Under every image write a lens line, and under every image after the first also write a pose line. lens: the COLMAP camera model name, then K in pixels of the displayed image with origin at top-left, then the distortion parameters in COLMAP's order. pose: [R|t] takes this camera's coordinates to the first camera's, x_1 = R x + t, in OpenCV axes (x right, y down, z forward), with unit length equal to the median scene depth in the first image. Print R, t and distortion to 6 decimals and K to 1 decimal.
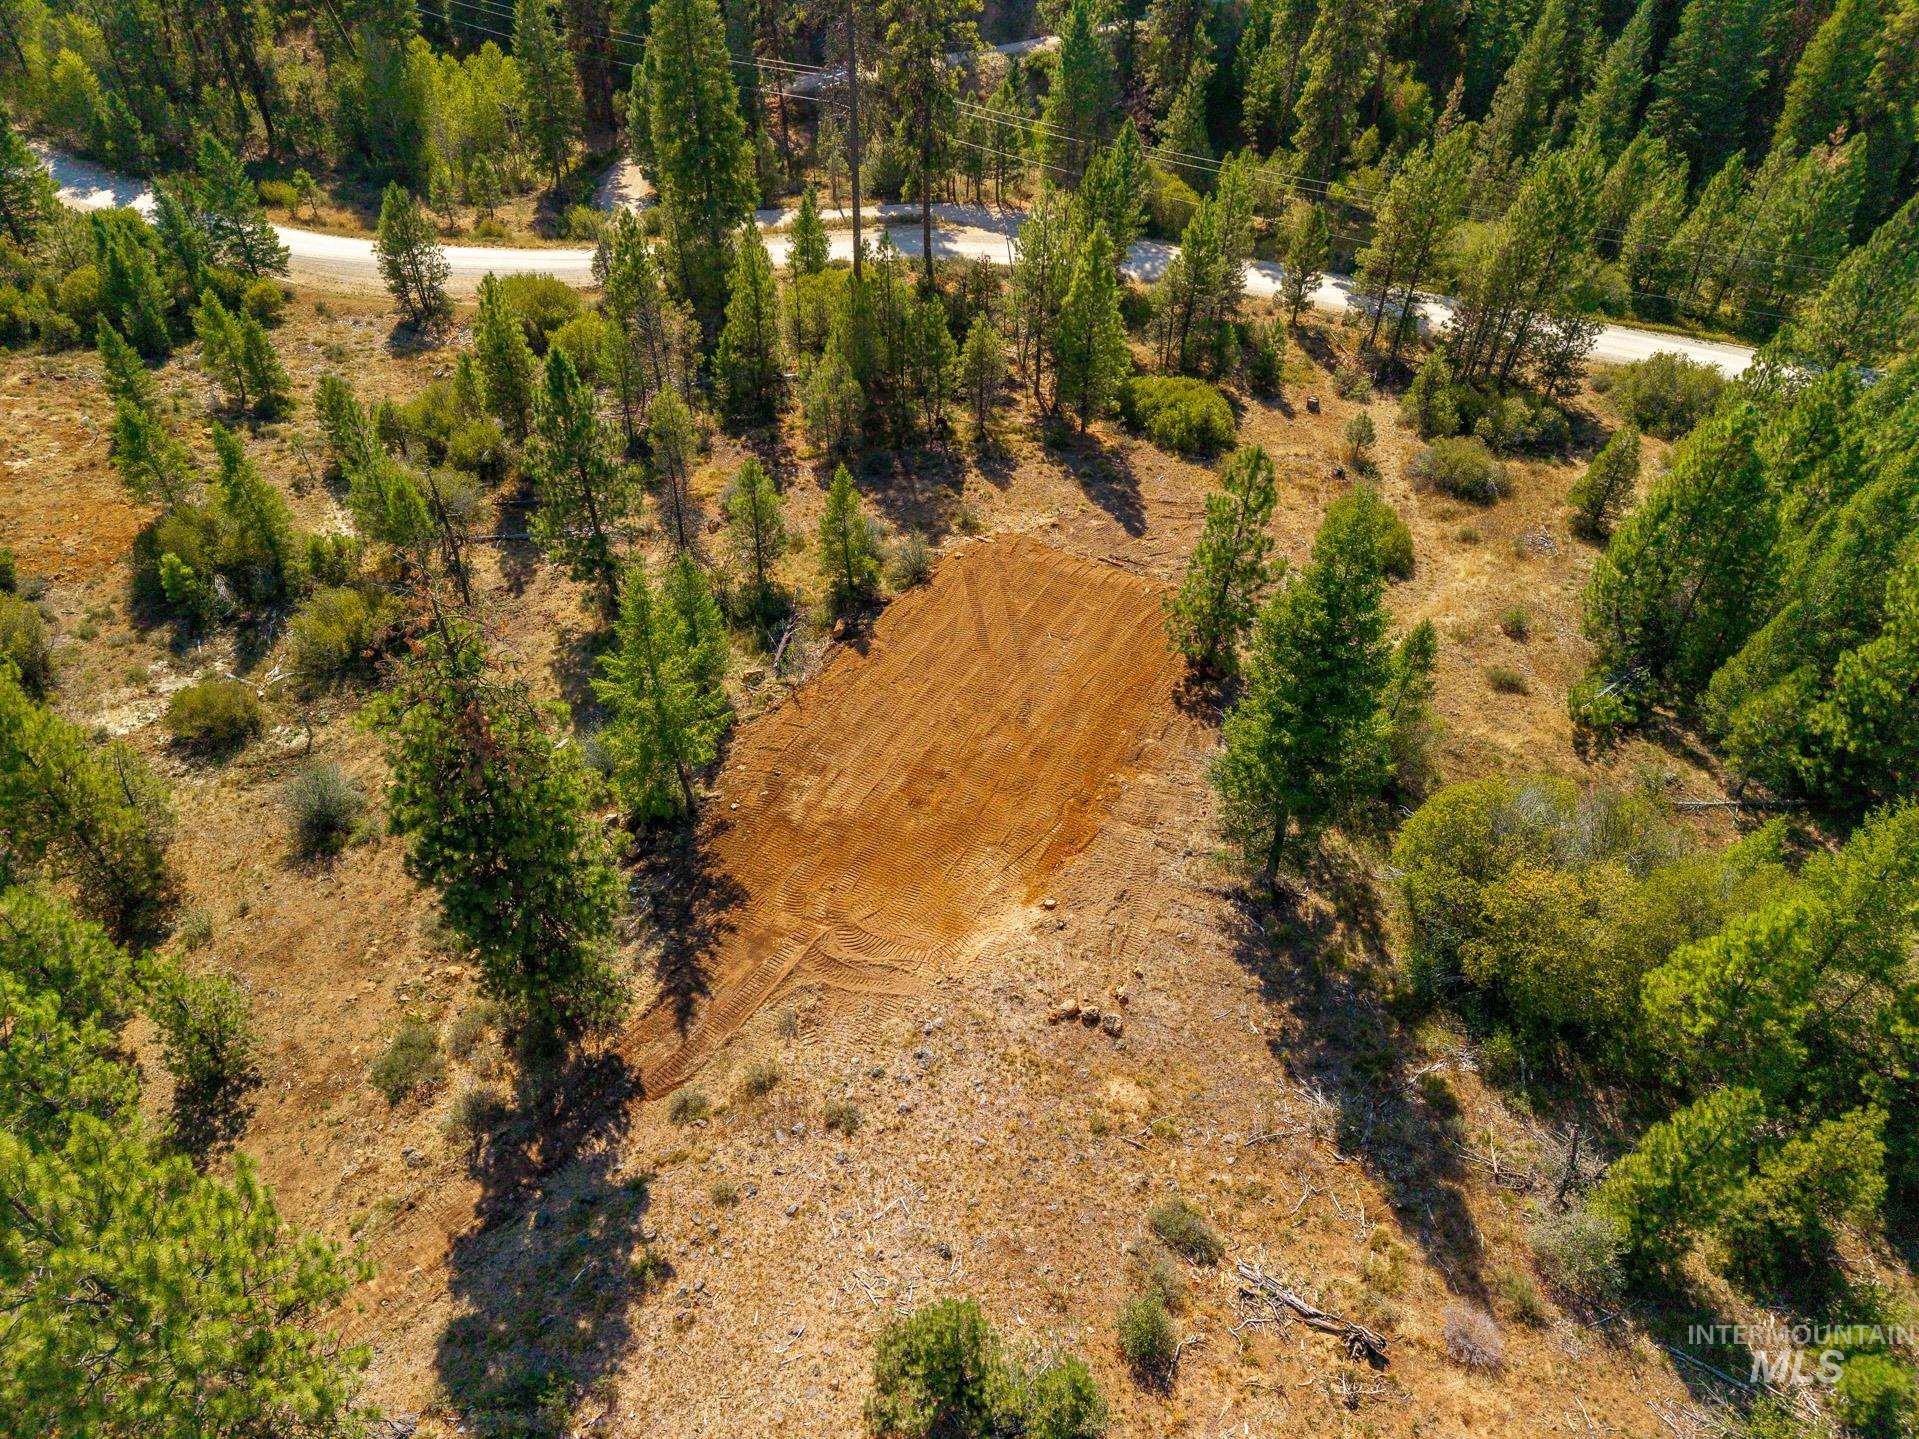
lens RADIAL K [[1288.5, 0, 964.2], [0, 1288.5, 730.2], [0, 0, 1]] dist [0.023063, -0.021359]
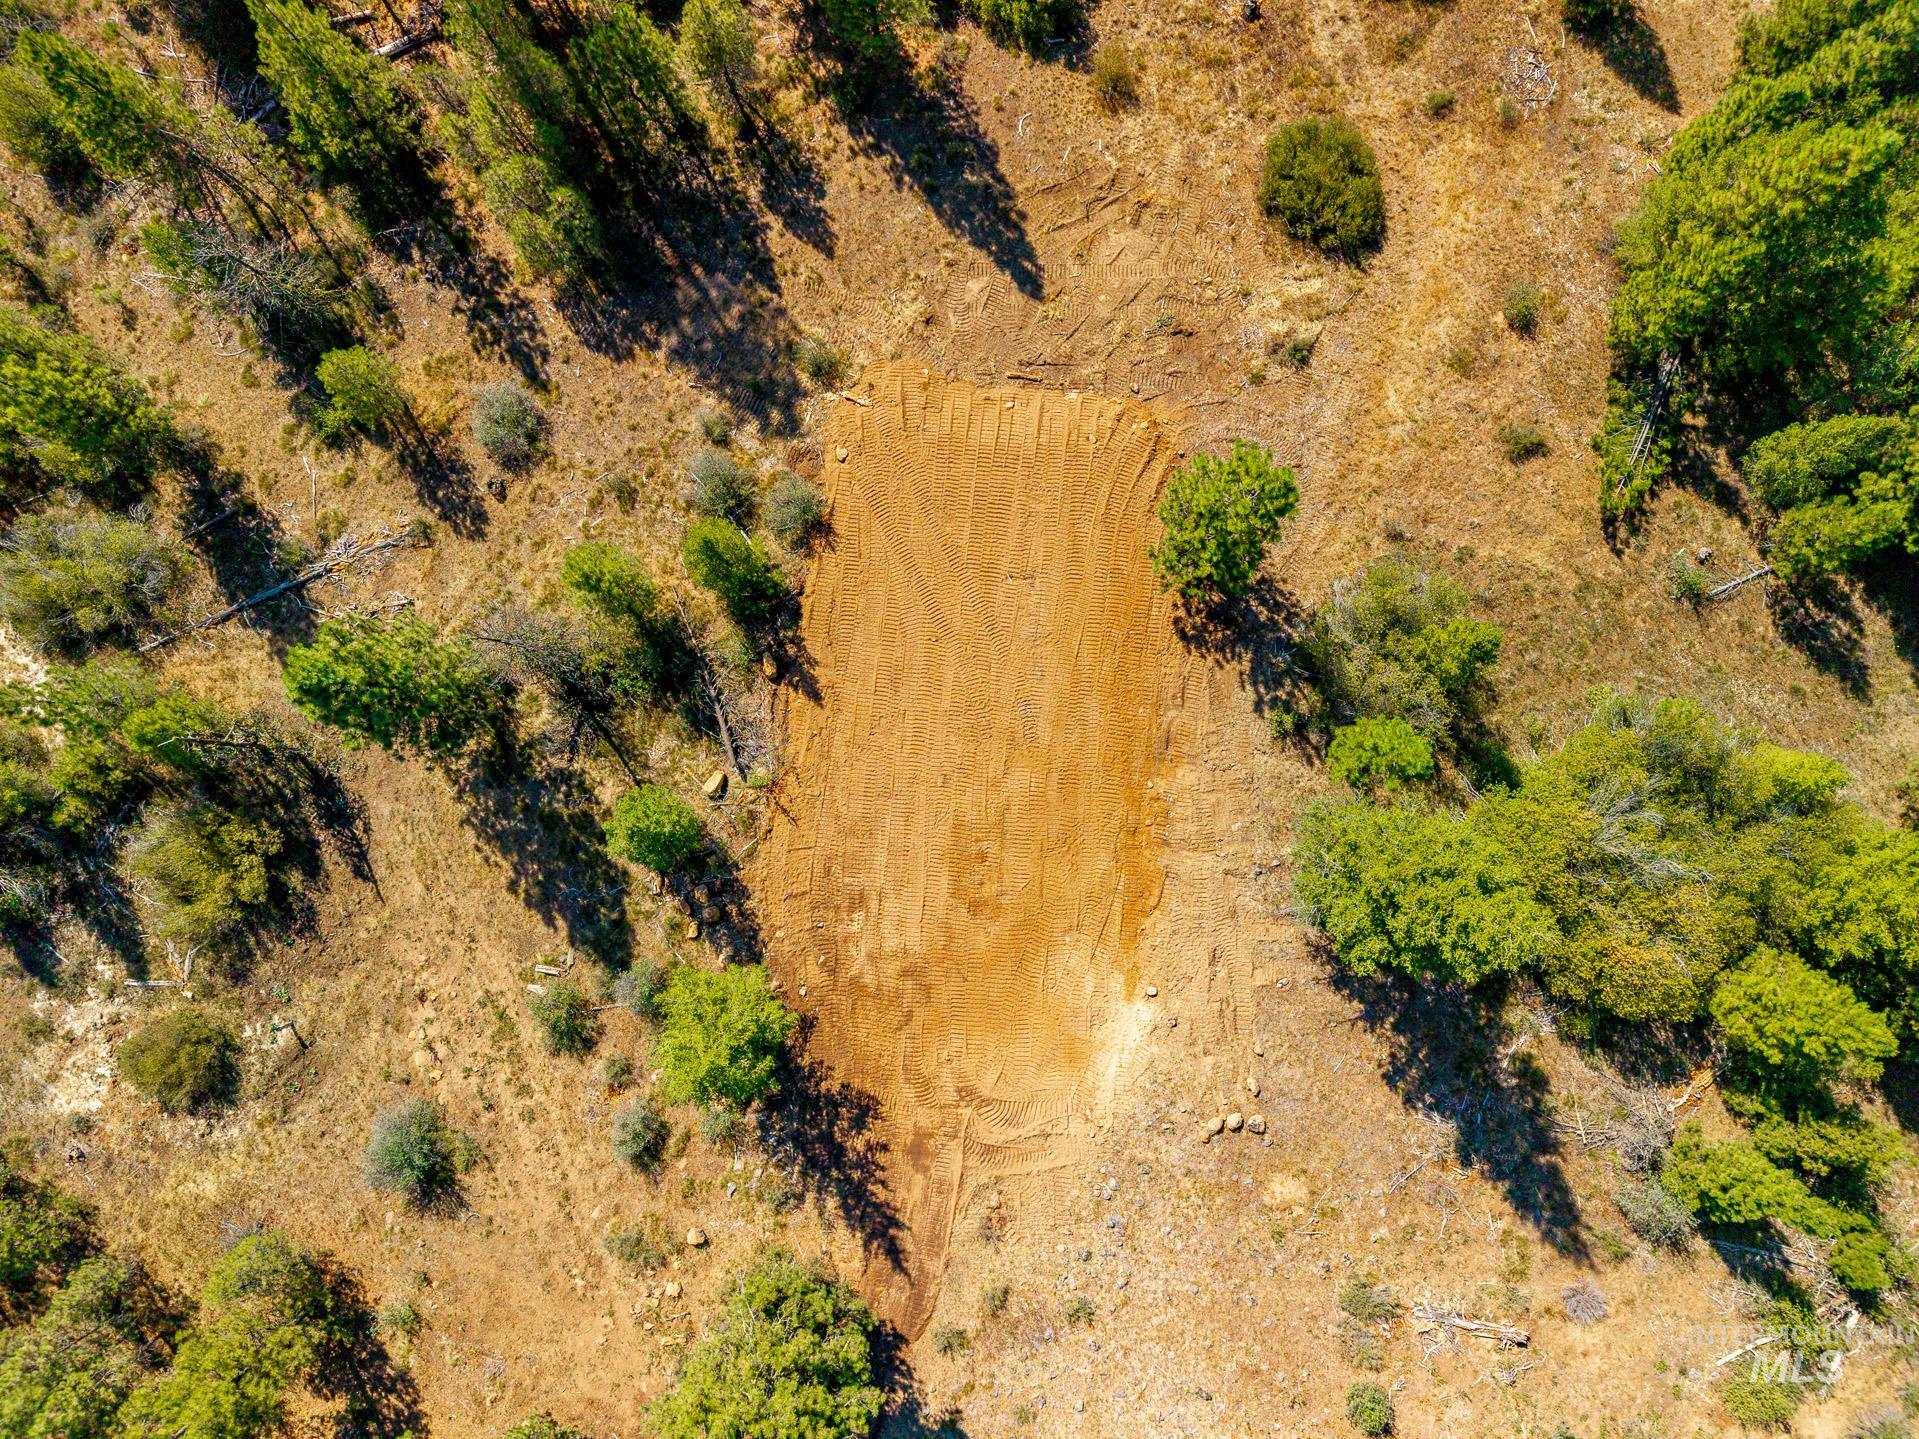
lens RADIAL K [[1288.5, 0, 953.4], [0, 1288.5, 709.8], [0, 0, 1]] dist [0.023063, -0.021359]
pose [[0.929929, -0.367740, 0.000378, 0.001758], [0.252137, 0.638345, 0.727285, -0.651708], [-0.267693, -0.676227, 0.686336, 0.397805]]
